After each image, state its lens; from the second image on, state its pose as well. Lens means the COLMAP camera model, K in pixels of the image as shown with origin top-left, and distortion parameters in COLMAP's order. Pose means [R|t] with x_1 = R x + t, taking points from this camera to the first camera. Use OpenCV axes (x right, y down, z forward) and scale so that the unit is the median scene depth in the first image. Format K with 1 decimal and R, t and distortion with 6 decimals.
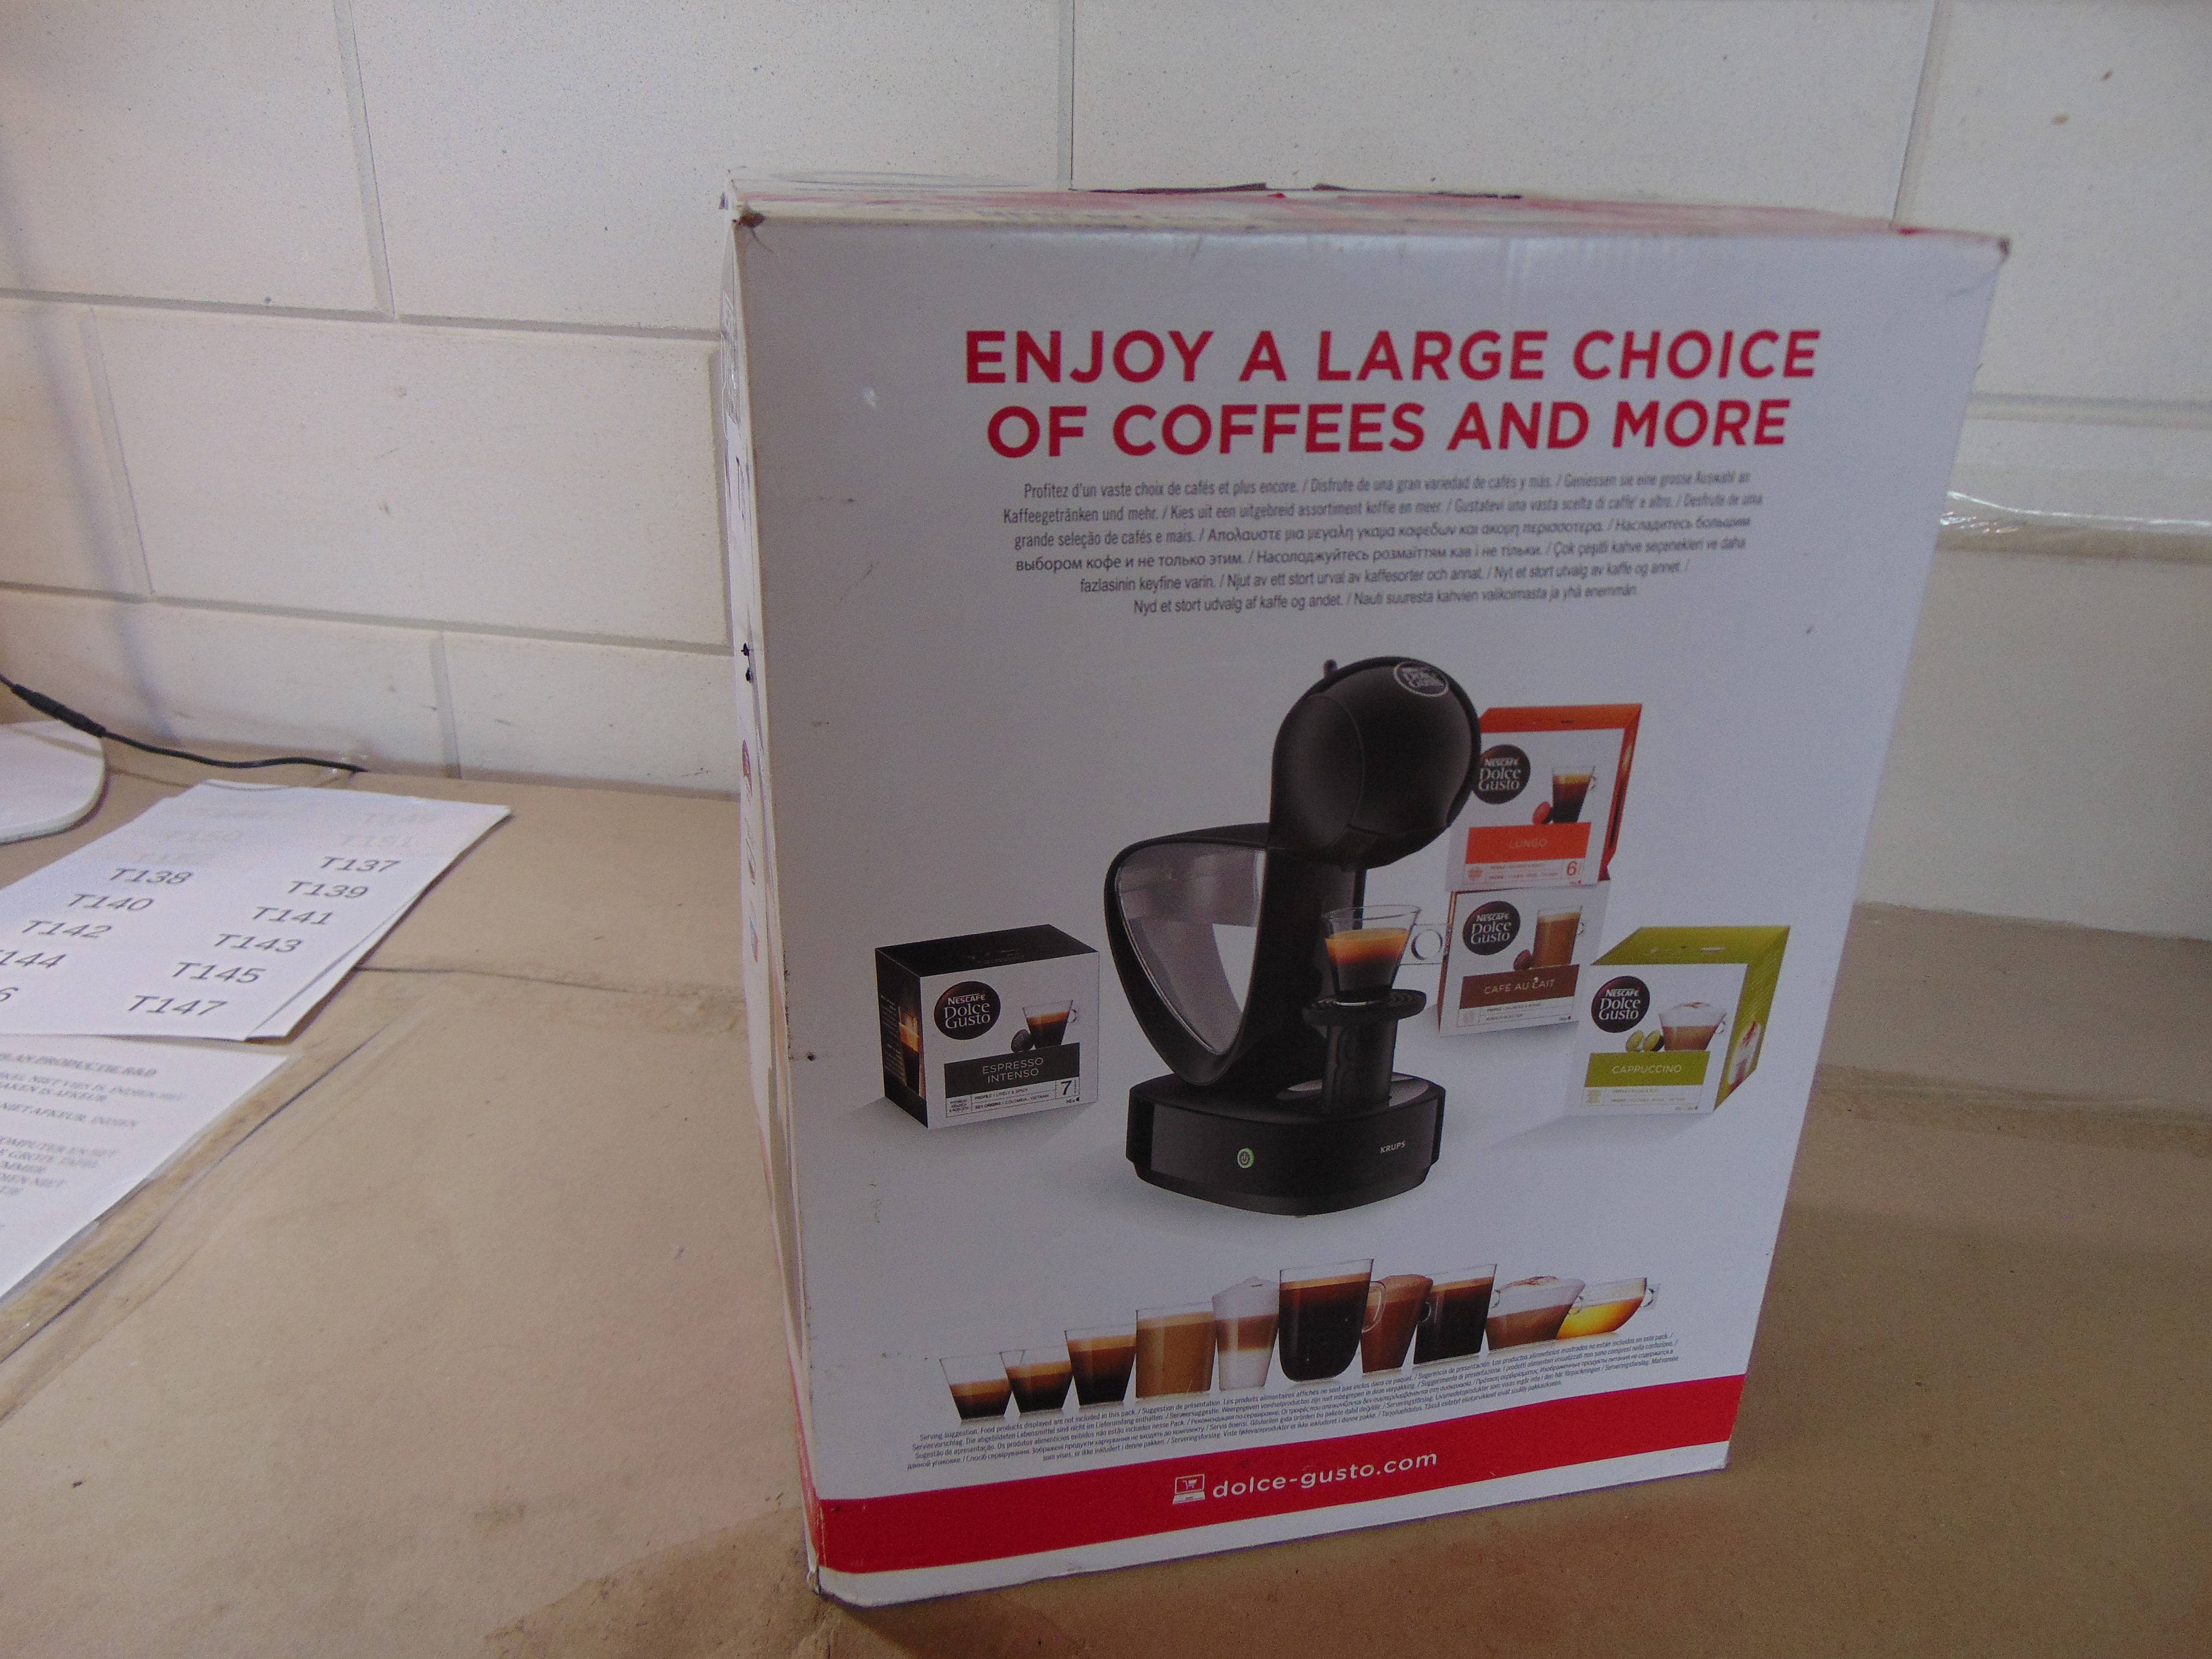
lens RADIAL K [[1657.4, 0, 1117.6], [0, 1657.4, 837.5], [0, 0, 1]] dist [-0.028876, 0.071932]
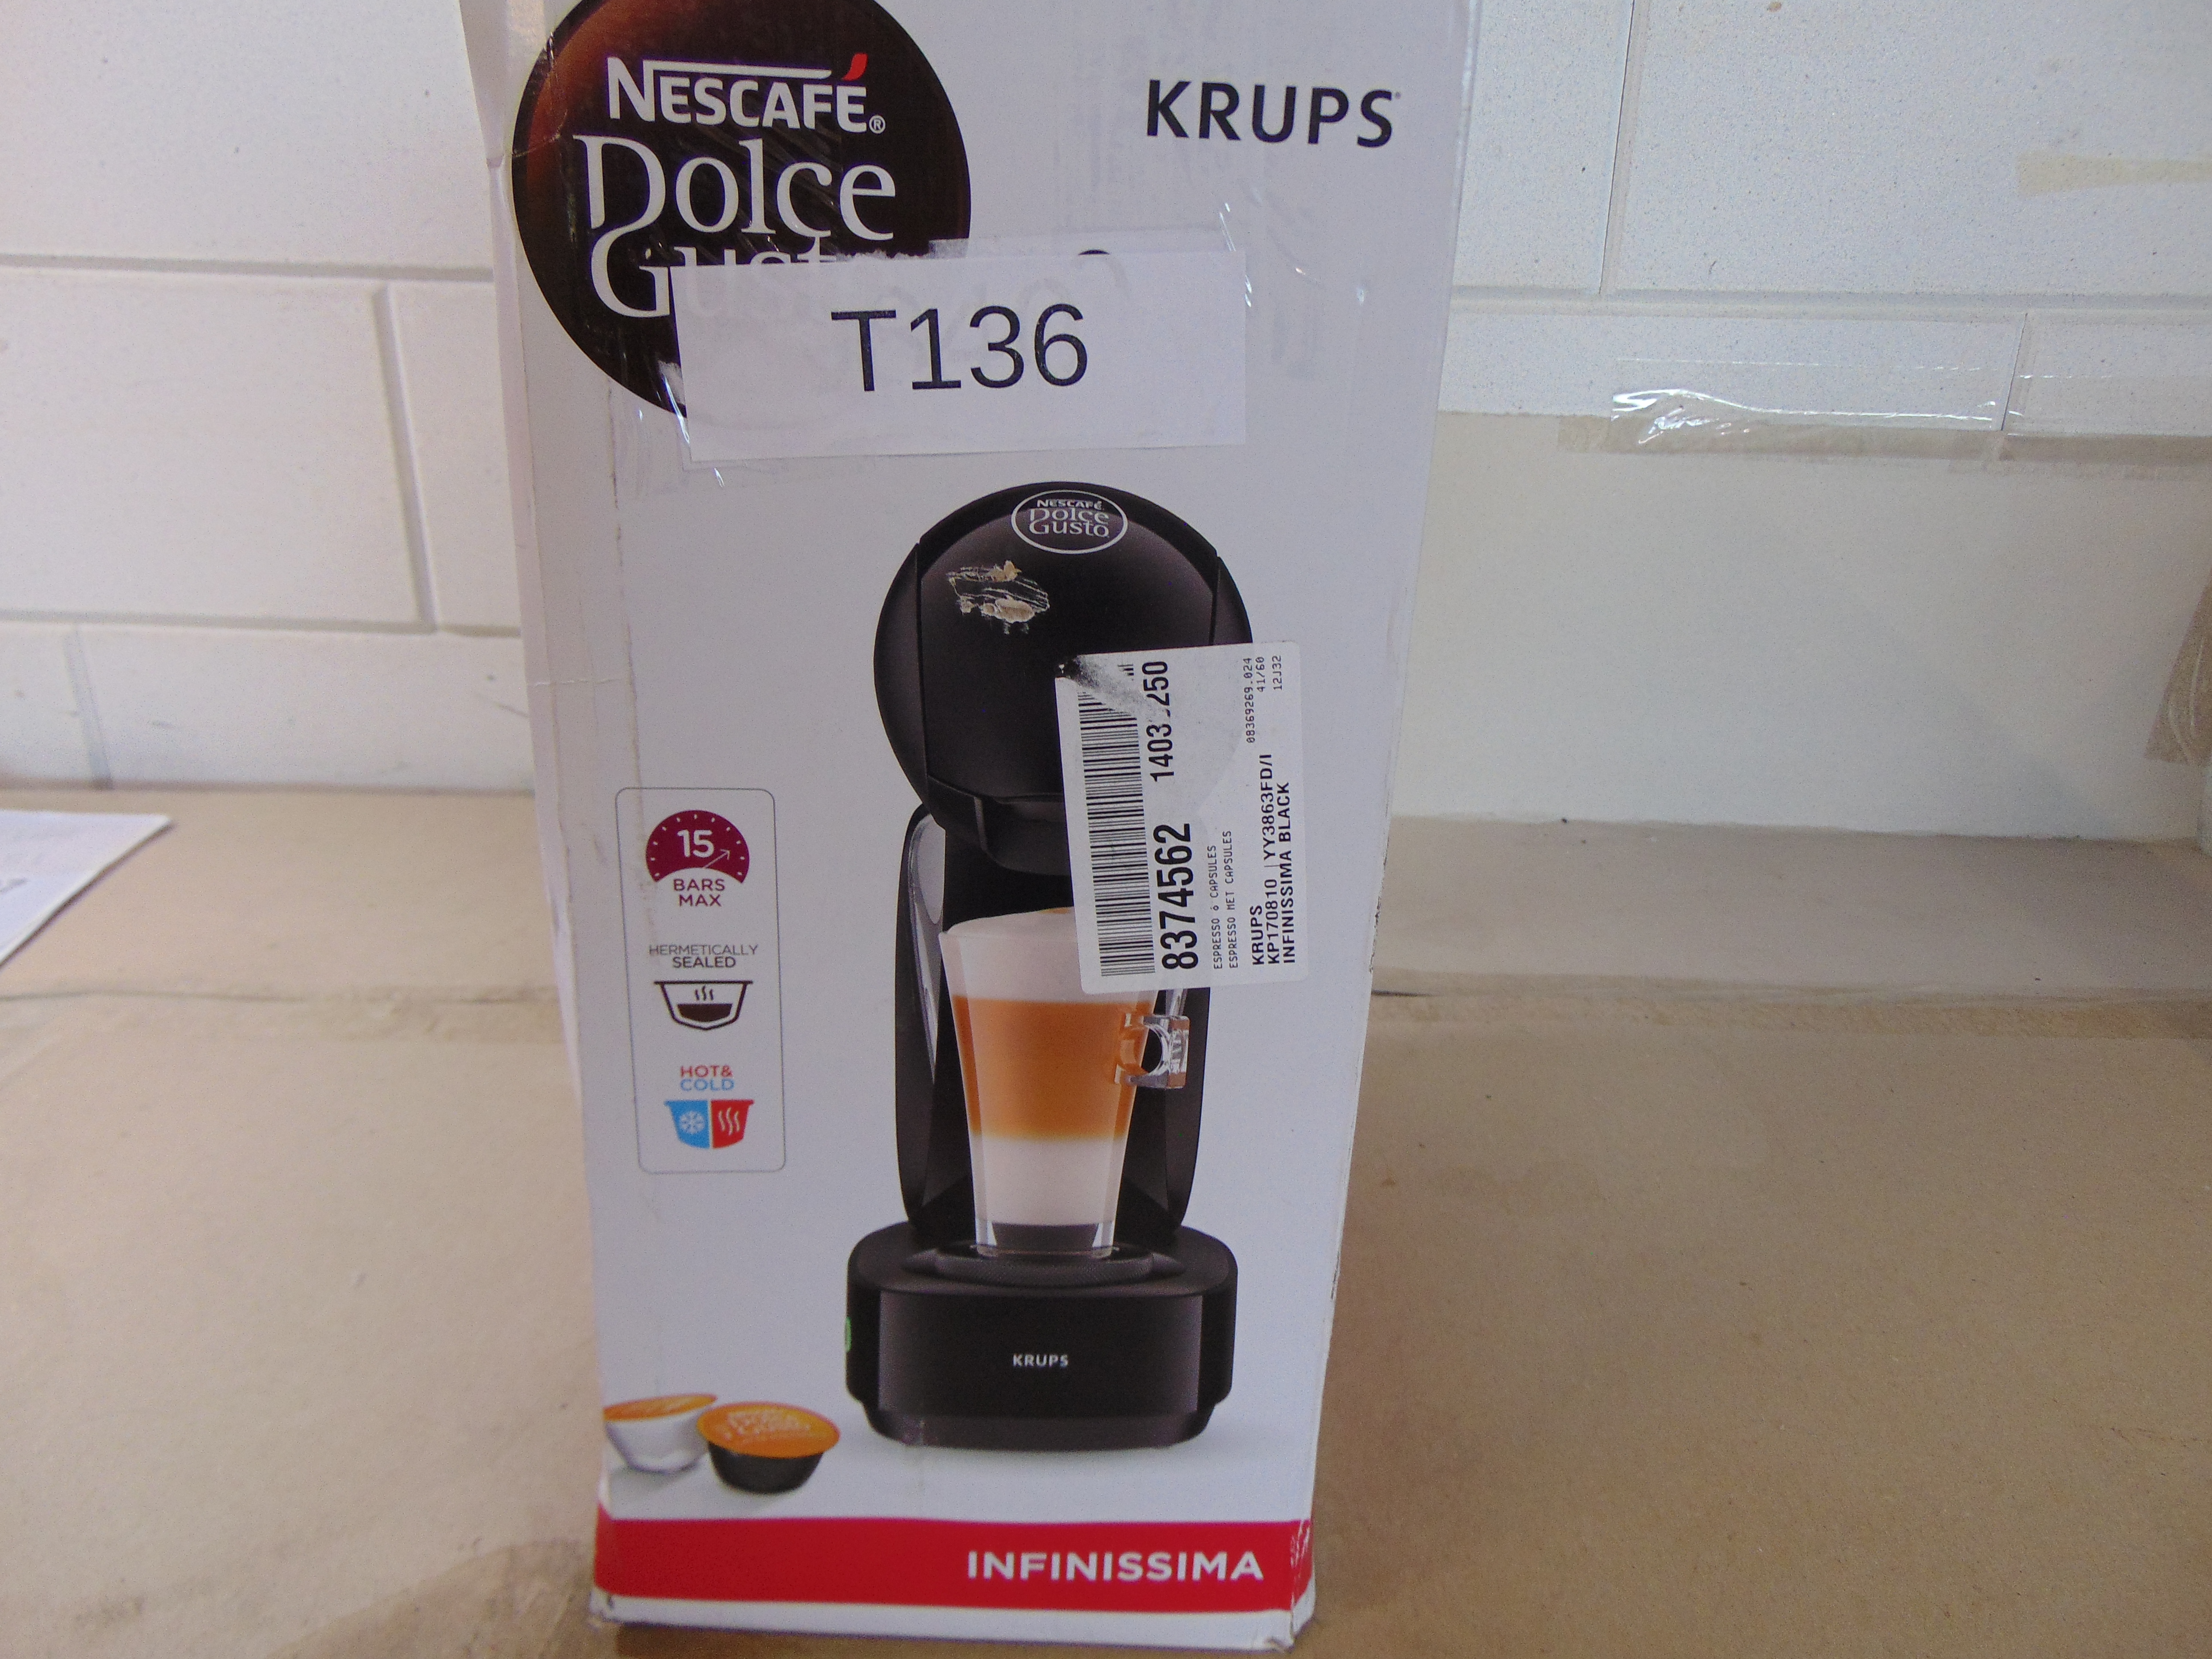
lens RADIAL K [[1650.9, 0, 1116.1], [0, 1650.9, 836.9], [0, 0, 1]] dist [0.007178, 0.006621]
pose [[0.989346, -0.064886, 0.130327, 0.017023], [0.067043, 0.997675, -0.012223, 0.043443], [-0.129231, 0.020830, 0.991396, 0.073376]]
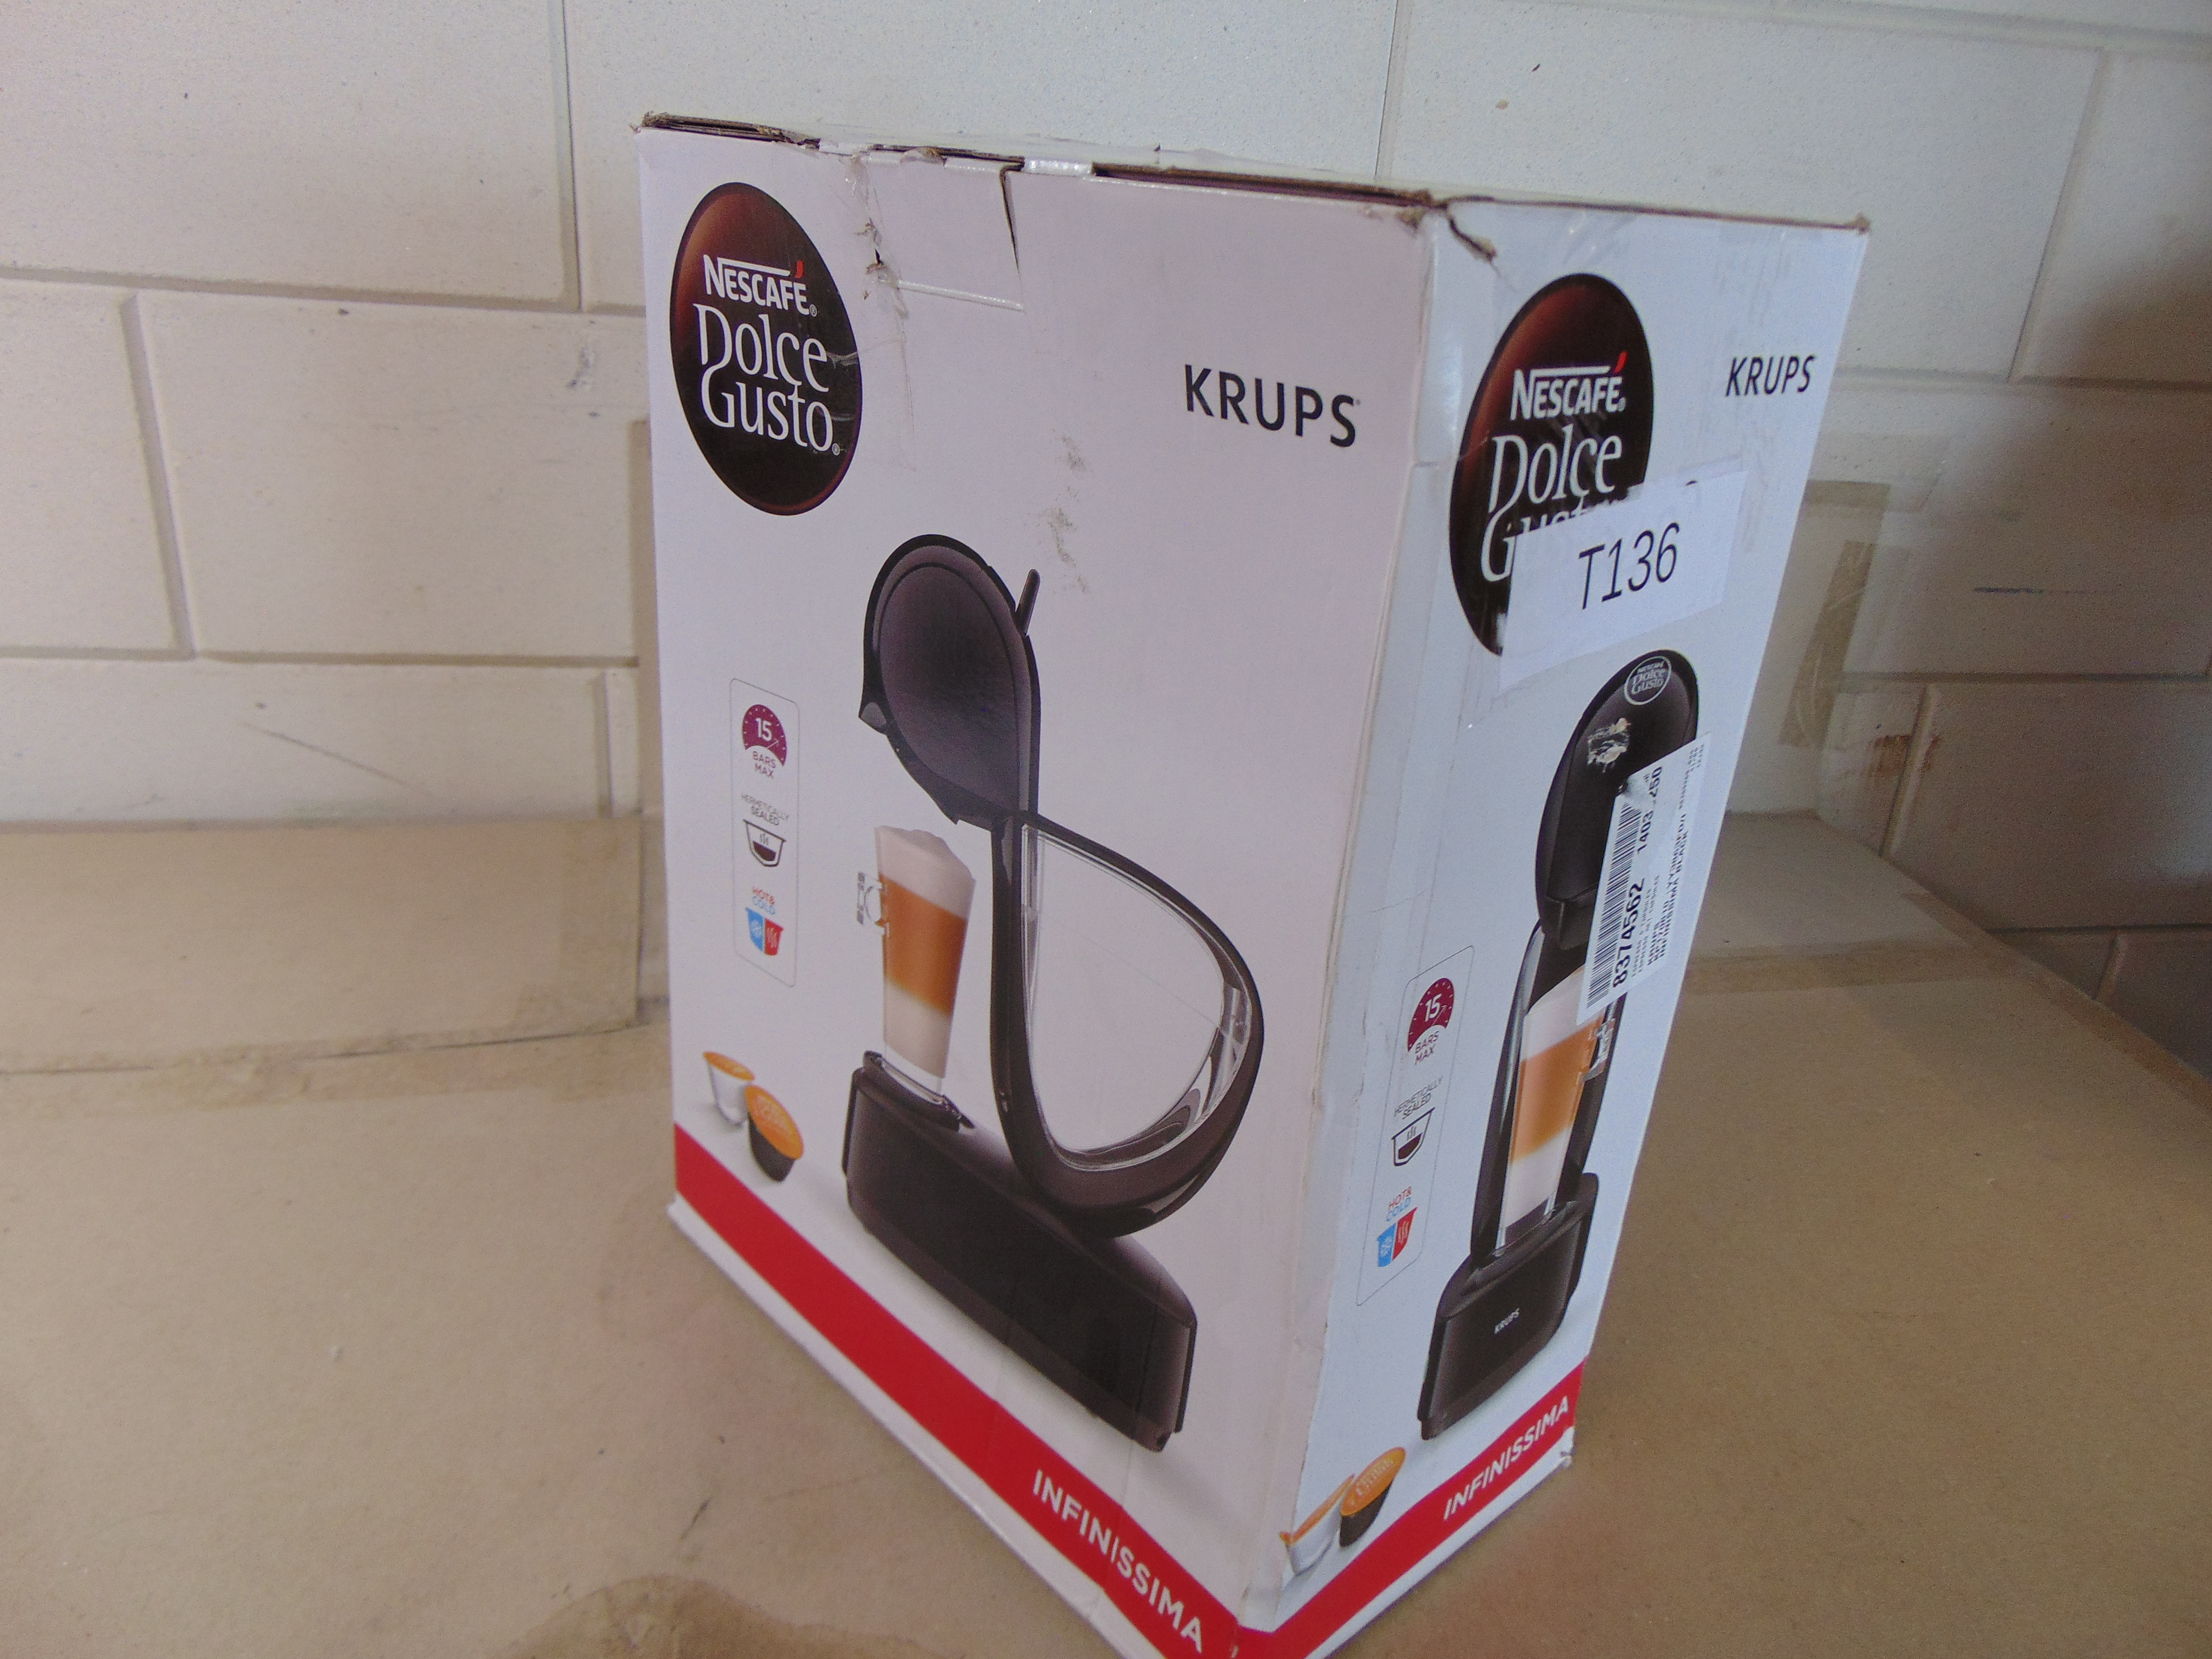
lens RADIAL K [[1650.9, 0, 1116.1], [0, 1650.9, 836.9], [0, 0, 1]] dist [0.007178, 0.006621]
pose [[0.928032, -0.109232, 0.356124, -0.120766], [0.100441, 0.994007, 0.043145, -0.010134], [-0.358702, -0.004270, 0.933442, 0.035494]]
